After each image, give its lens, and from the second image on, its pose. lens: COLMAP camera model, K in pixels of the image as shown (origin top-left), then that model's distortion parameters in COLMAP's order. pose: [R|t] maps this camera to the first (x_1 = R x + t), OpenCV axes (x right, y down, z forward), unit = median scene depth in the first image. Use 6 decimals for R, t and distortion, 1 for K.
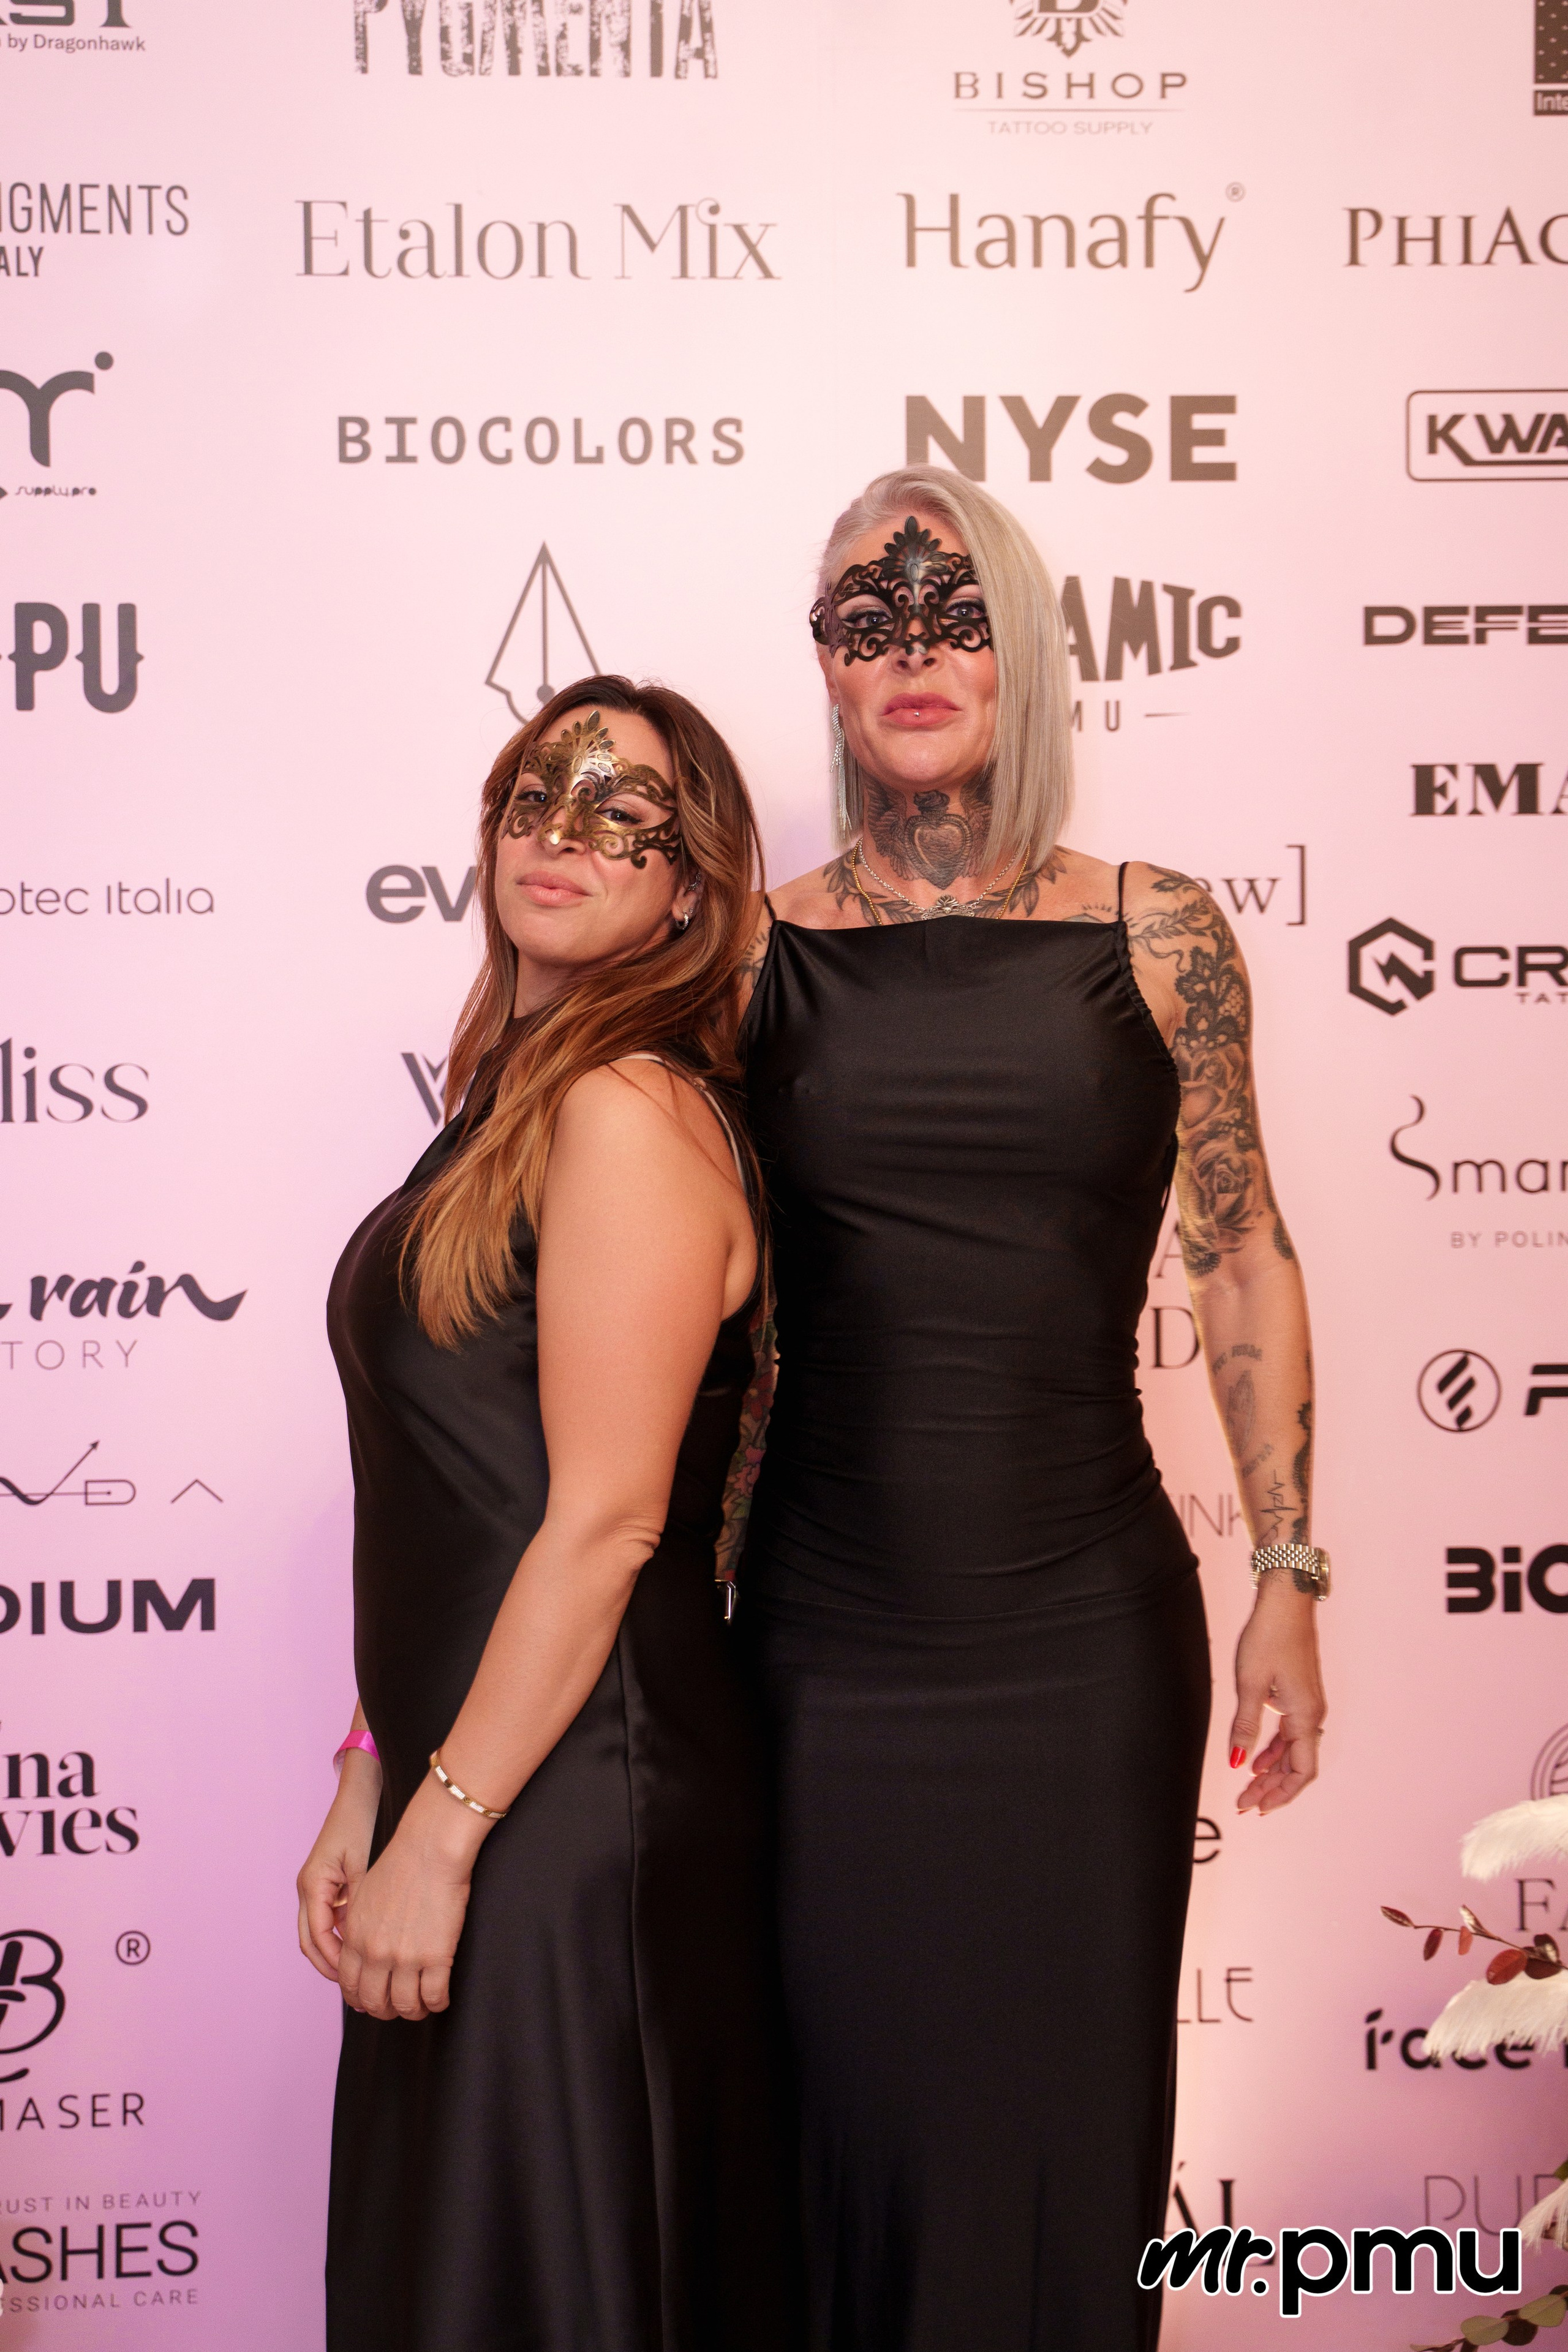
lens RADIAL K [[3368.7, 0, 735.8], [0, 3368.7, 1117.6], [0, 0, 1]] dist [0.074825, 0.117745]
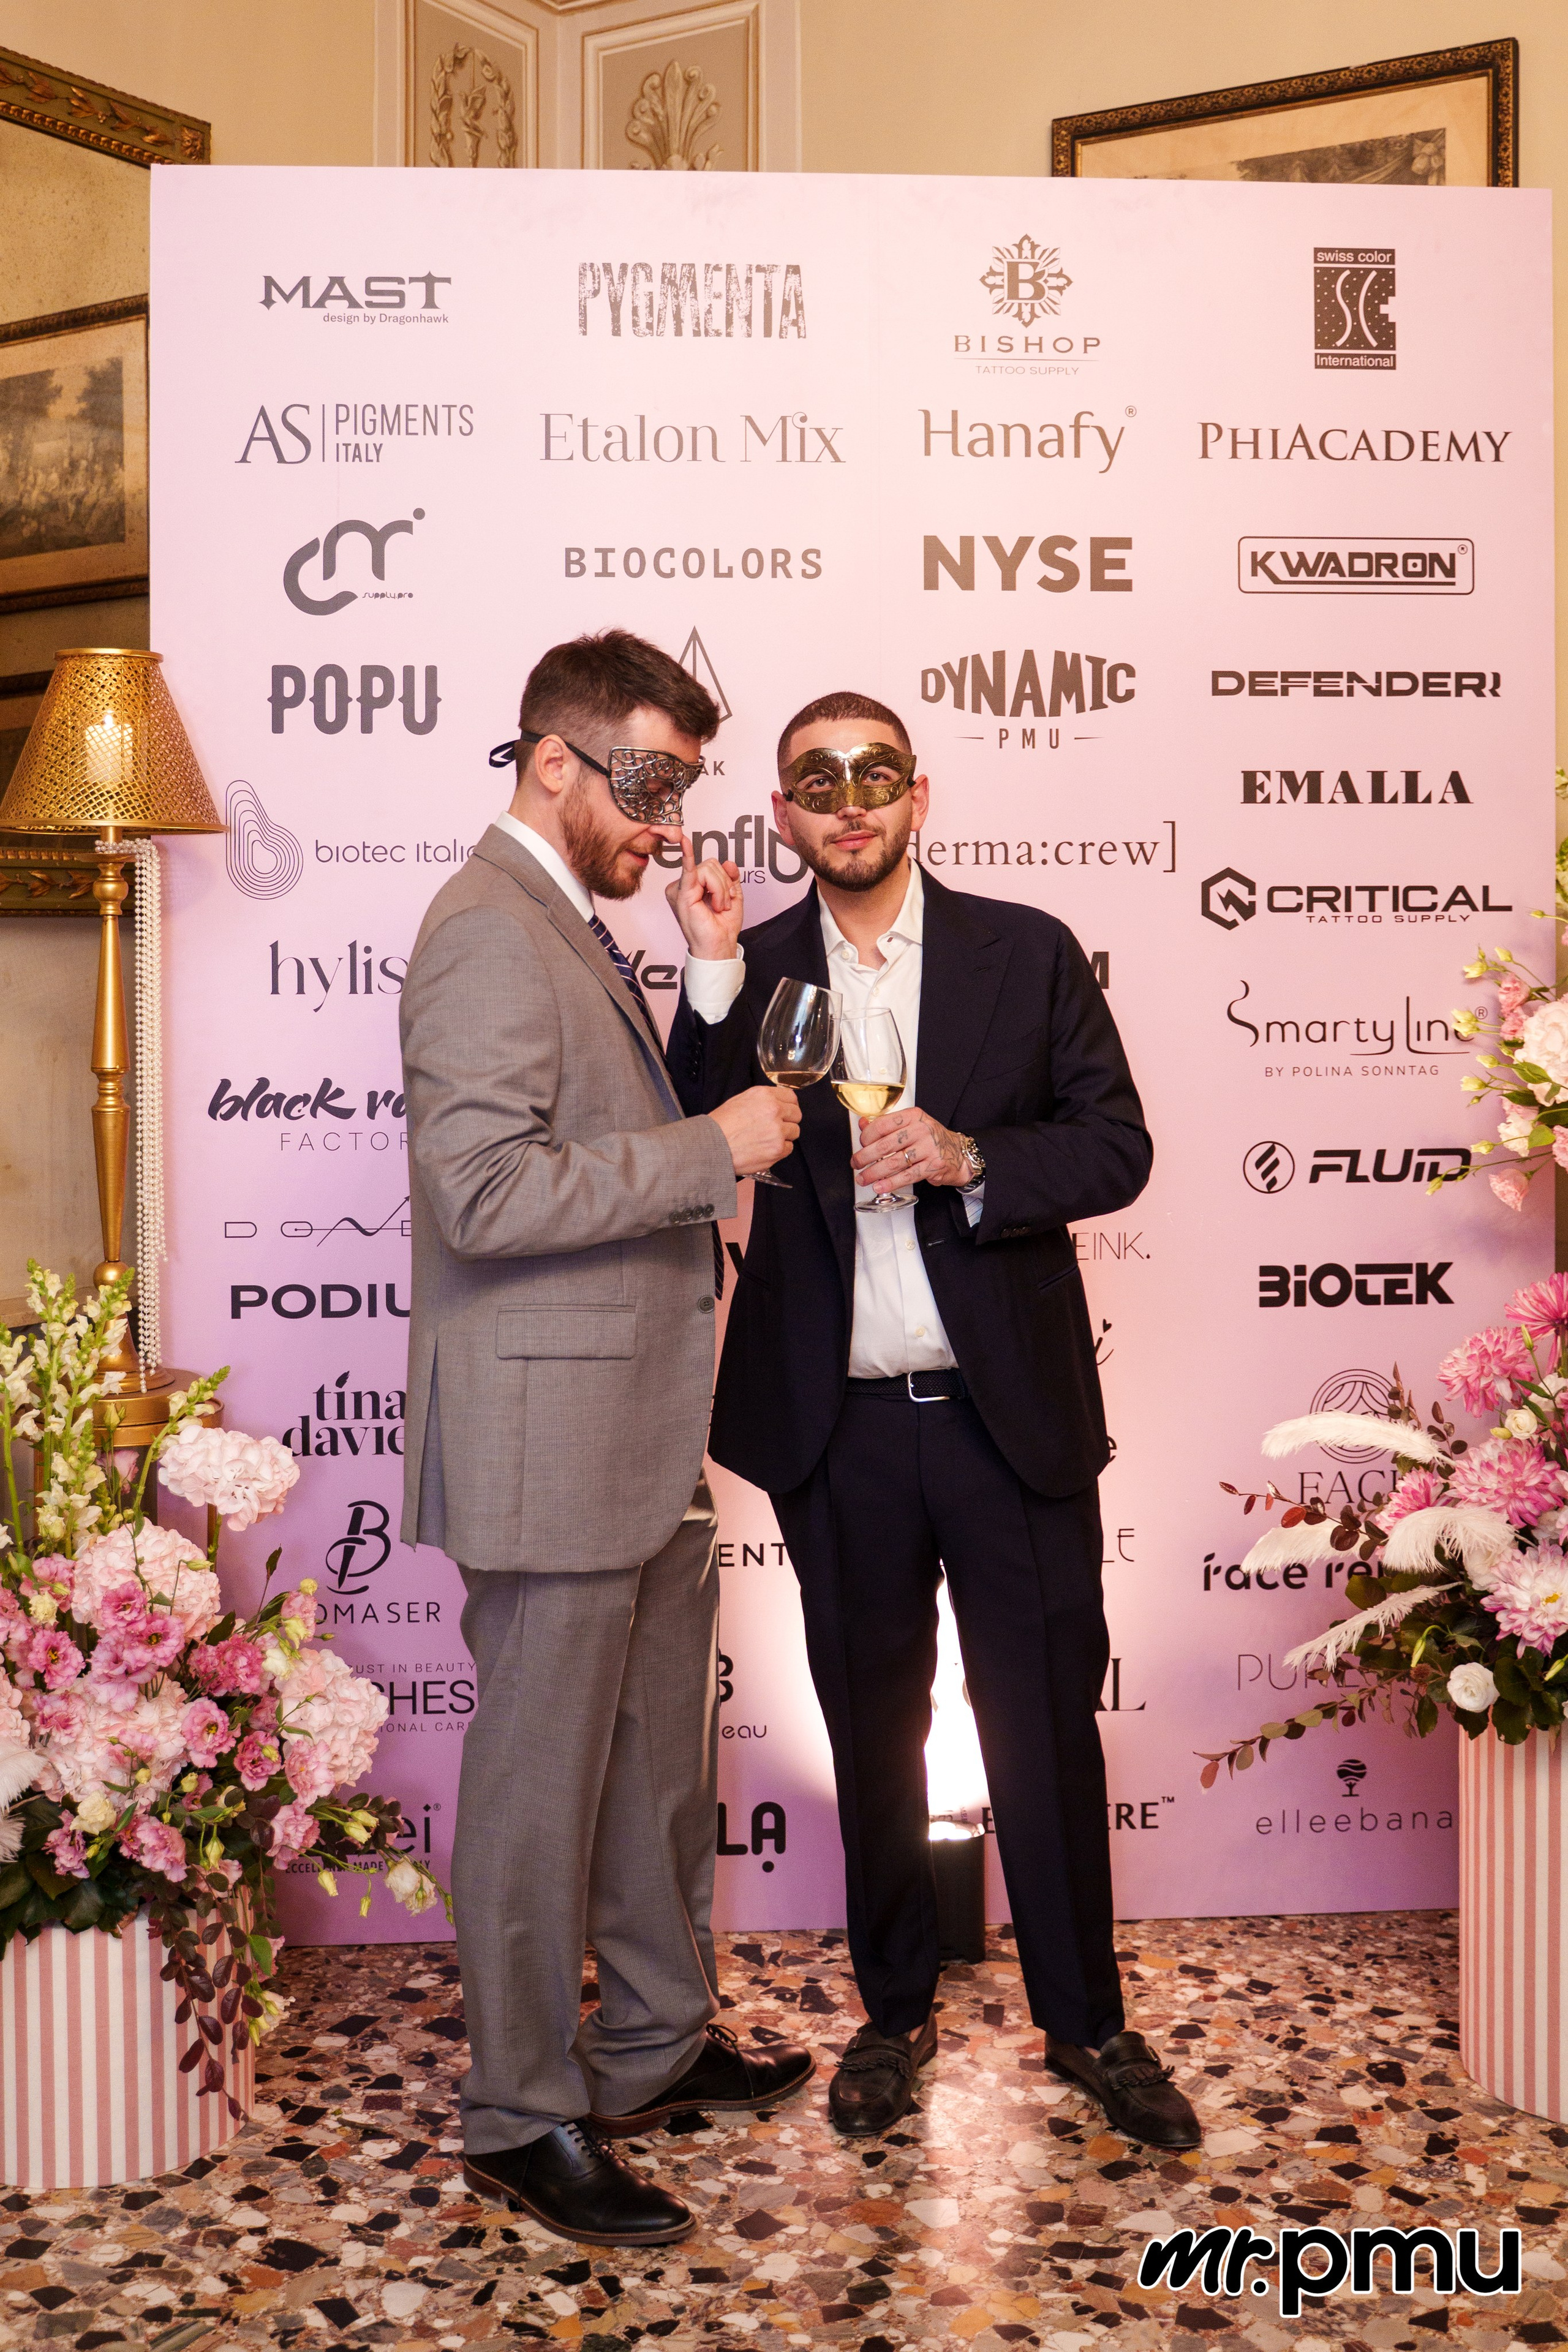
lens RADIAL K [[2556.0, 0, 746.0], [0, 2556.0, 955.9], [0, 0, 1]] dist [-0.085221, 0.106167]
pose [[0.999944, 0.005456, 0.009115, -0.042477], [-0.005505, 0.999971, 0.005349, -0.023298], [-0.009086, -0.005399, 0.999944, -0.189403]]
